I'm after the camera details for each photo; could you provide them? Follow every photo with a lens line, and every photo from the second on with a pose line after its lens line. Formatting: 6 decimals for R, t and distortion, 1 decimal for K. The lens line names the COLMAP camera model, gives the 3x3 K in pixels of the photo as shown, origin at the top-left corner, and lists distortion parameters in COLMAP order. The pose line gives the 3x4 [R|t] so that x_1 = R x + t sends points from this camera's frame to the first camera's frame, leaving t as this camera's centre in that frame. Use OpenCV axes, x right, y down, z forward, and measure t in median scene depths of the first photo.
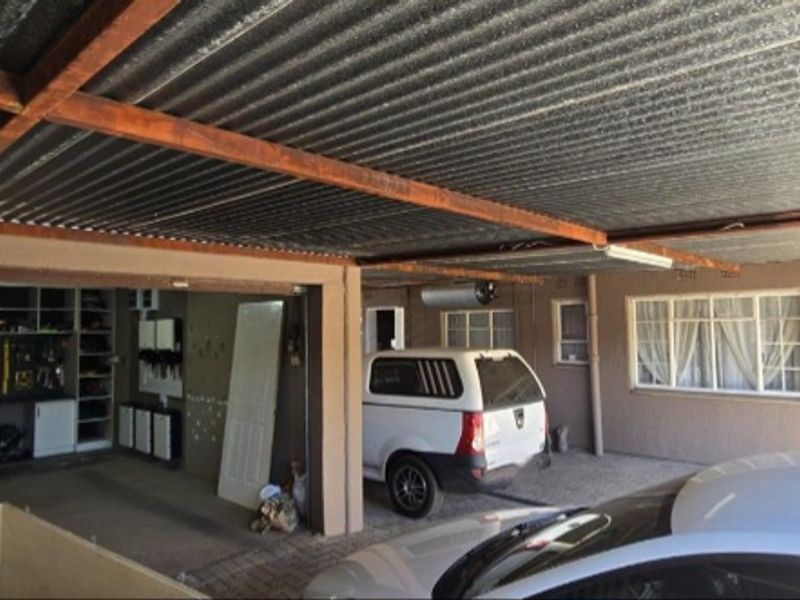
lens RADIAL K [[583.0, 0, 399.5], [0, 583.0, 294.6], [0, 0, 1]] dist [-0.006655, -0.000203]
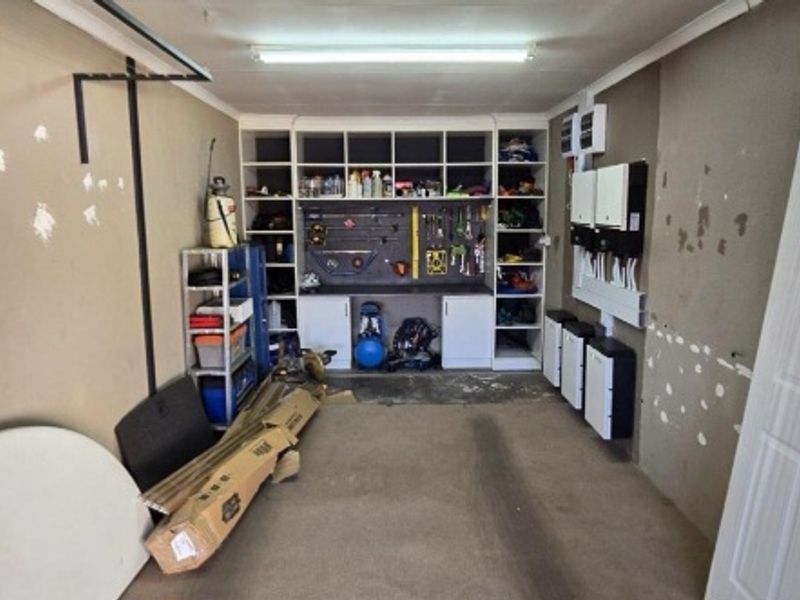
lens RADIAL K [[583.0, 0, 399.5], [0, 583.0, 294.6], [0, 0, 1]] dist [-0.006655, -0.000203]
pose [[0.702098, 0.110099, -0.703517, -0.151075], [0.039209, 0.980498, 0.192576, 0.042240], [0.711000, -0.162792, 0.684089, 0.459816]]
